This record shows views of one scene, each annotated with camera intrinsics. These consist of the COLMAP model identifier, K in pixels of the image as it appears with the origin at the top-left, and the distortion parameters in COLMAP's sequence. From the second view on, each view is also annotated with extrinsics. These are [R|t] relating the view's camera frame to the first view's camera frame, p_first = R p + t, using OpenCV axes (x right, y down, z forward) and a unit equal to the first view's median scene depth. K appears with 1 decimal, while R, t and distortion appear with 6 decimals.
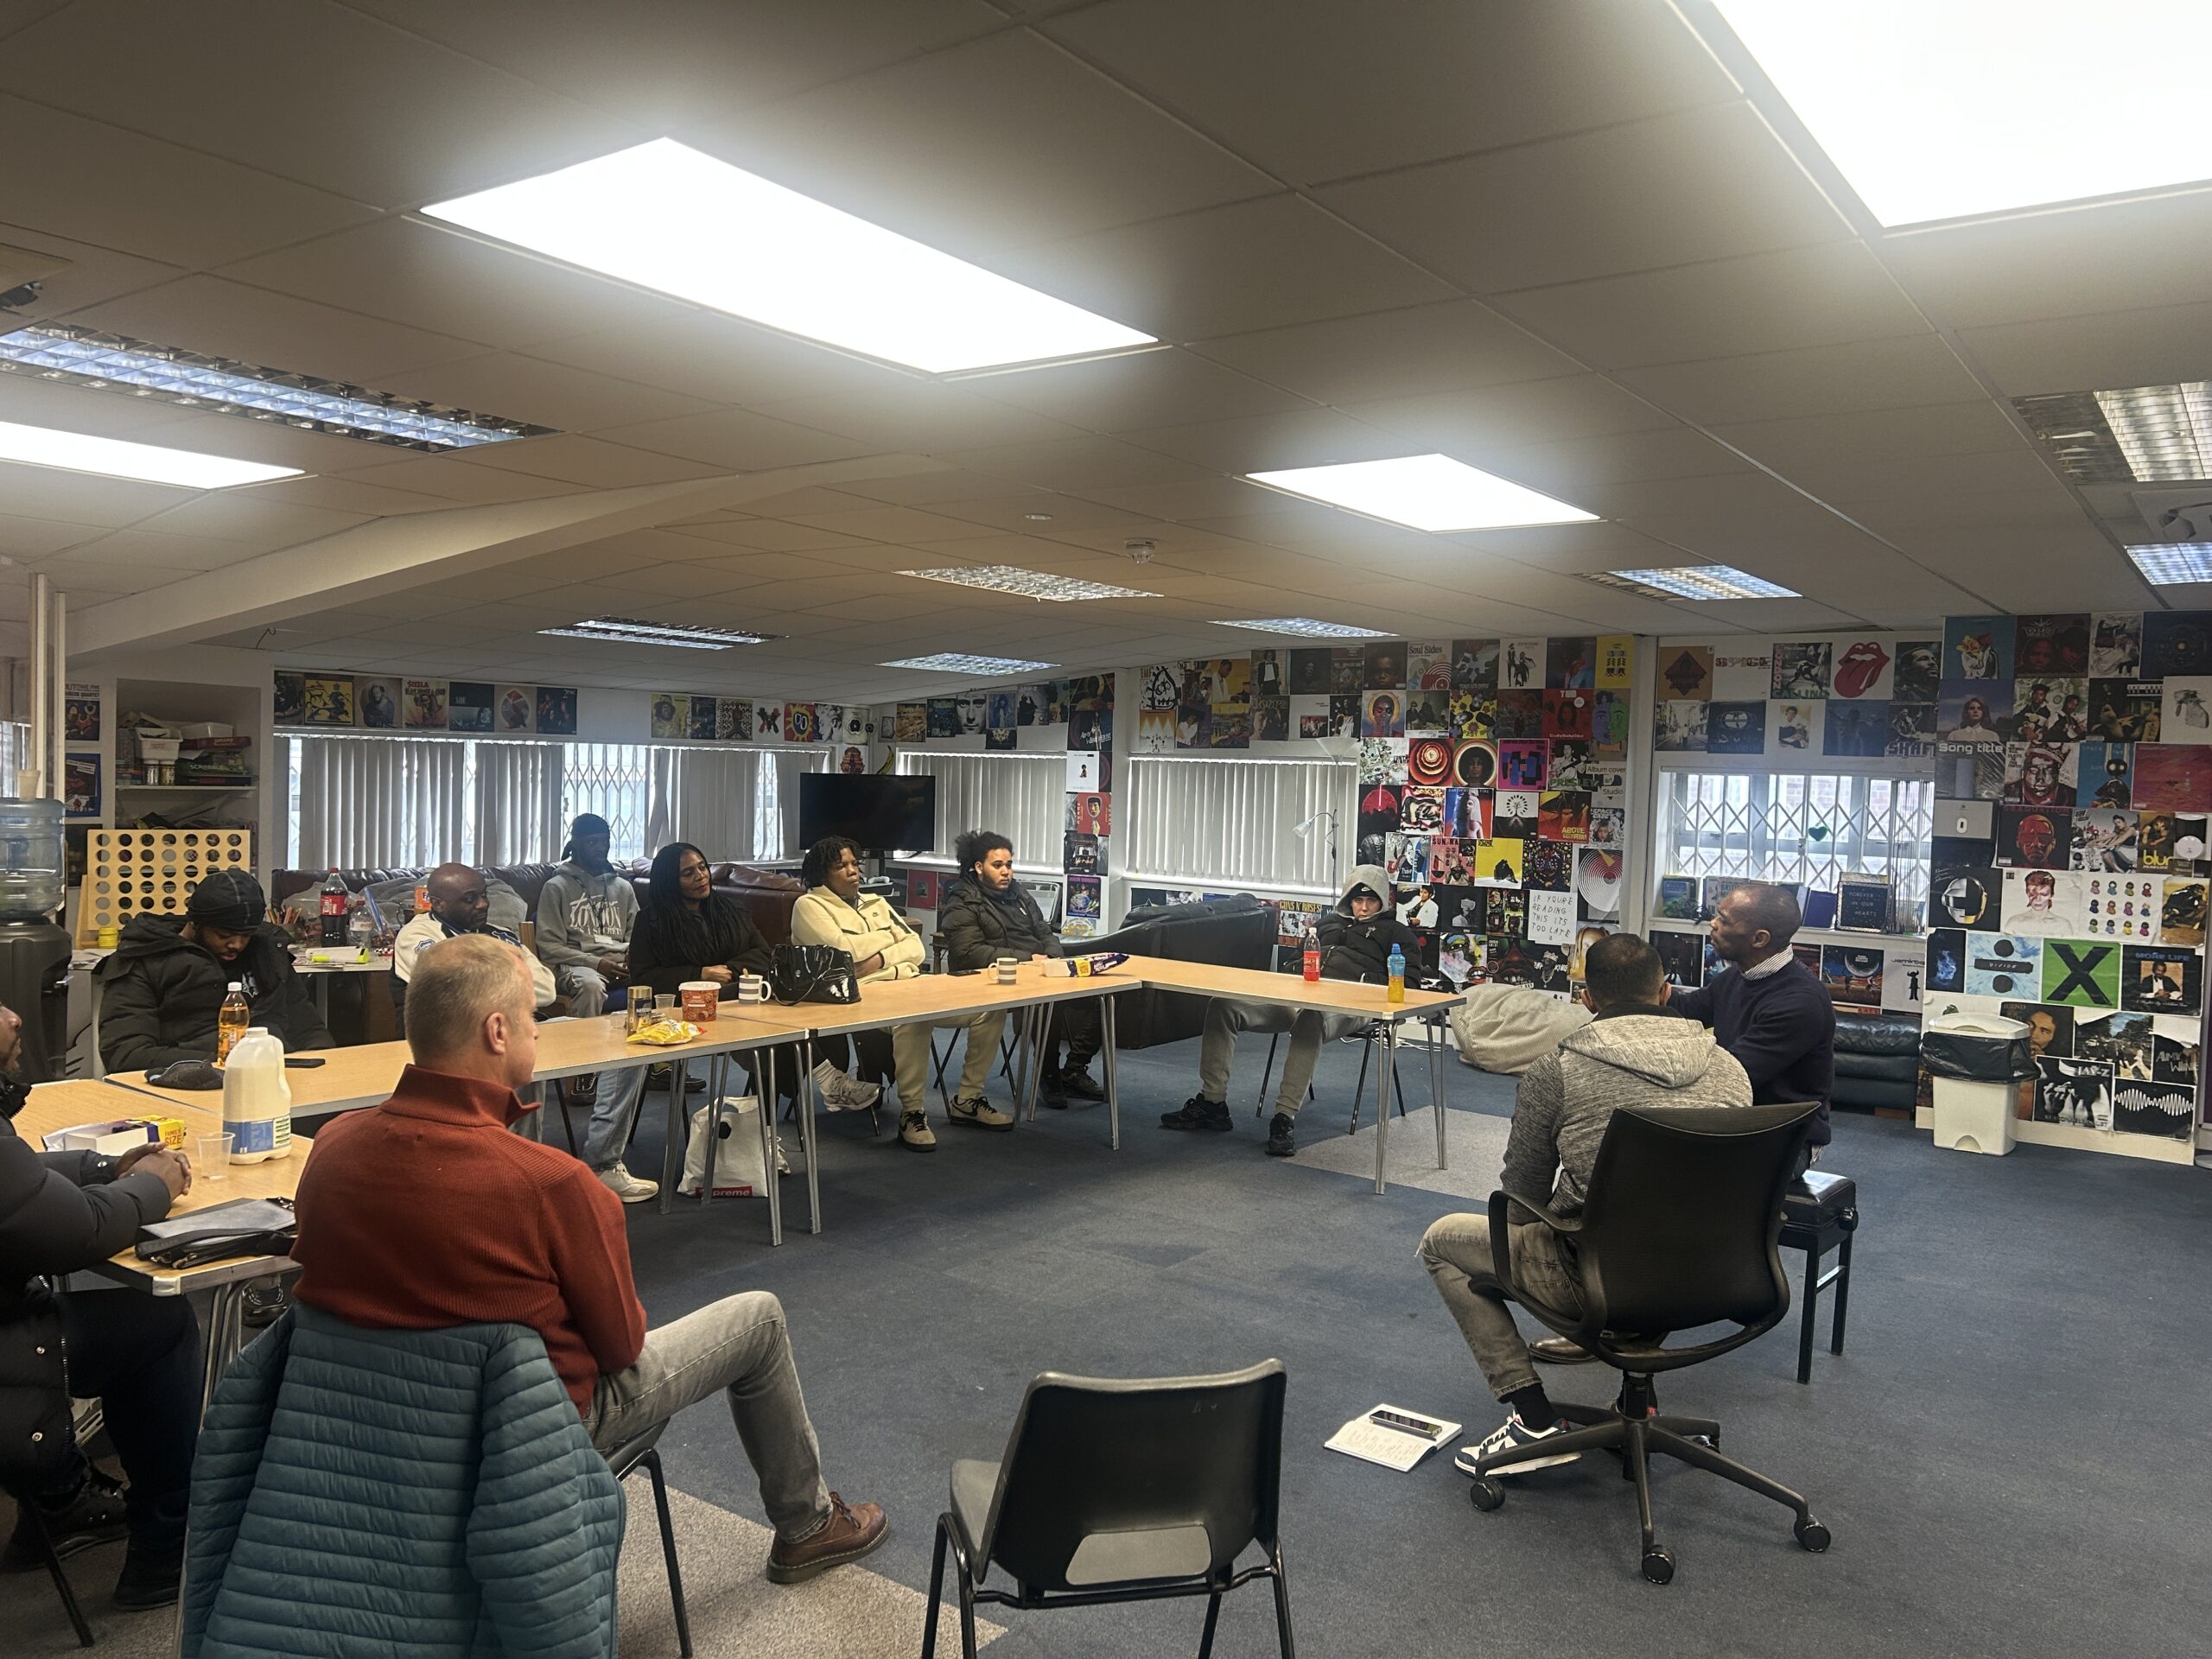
lens RADIAL K [[1612.5, 0, 1073.6], [0, 1612.5, 836.9], [0, 0, 1]] dist [0.034275, -0.084172]
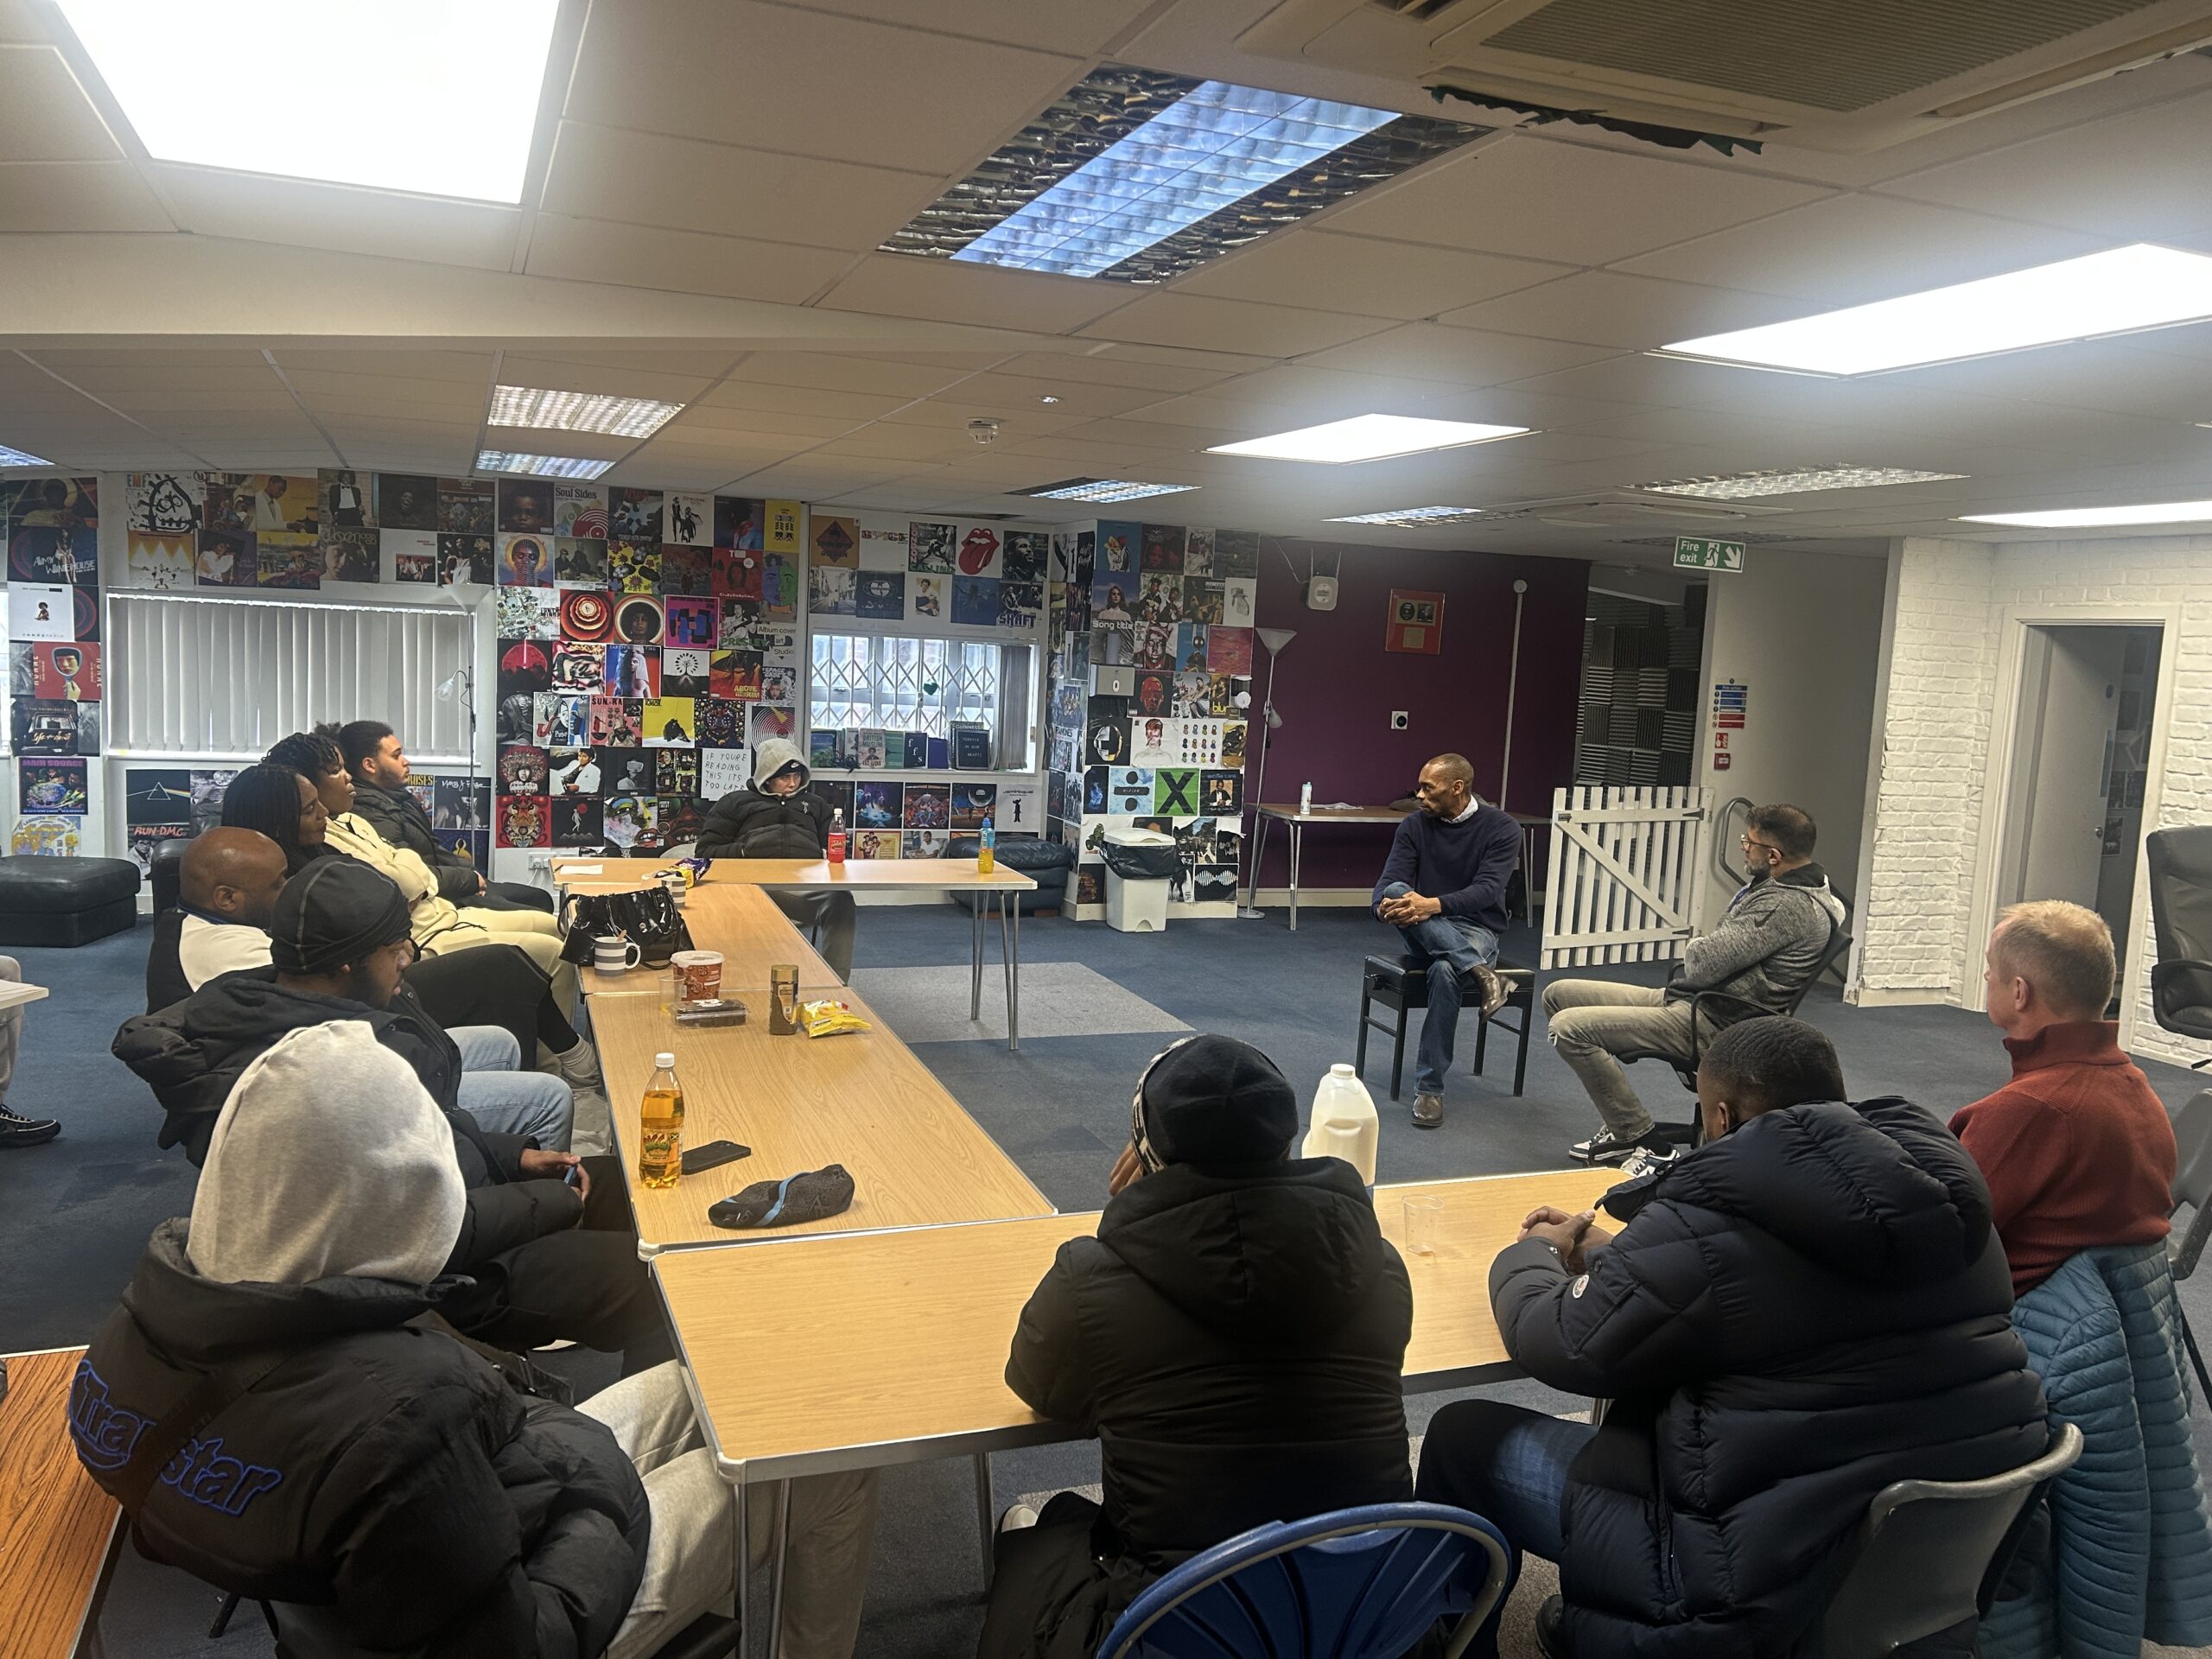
lens RADIAL K [[1612.5, 0, 1073.6], [0, 1612.5, 836.9], [0, 0, 1]] dist [0.034275, -0.084172]
pose [[0.515220, -0.101270, 0.851054, -0.465787], [0.001202, 0.993079, 0.117443, -0.030724], [-0.857057, -0.059486, 0.511776, 0.287366]]
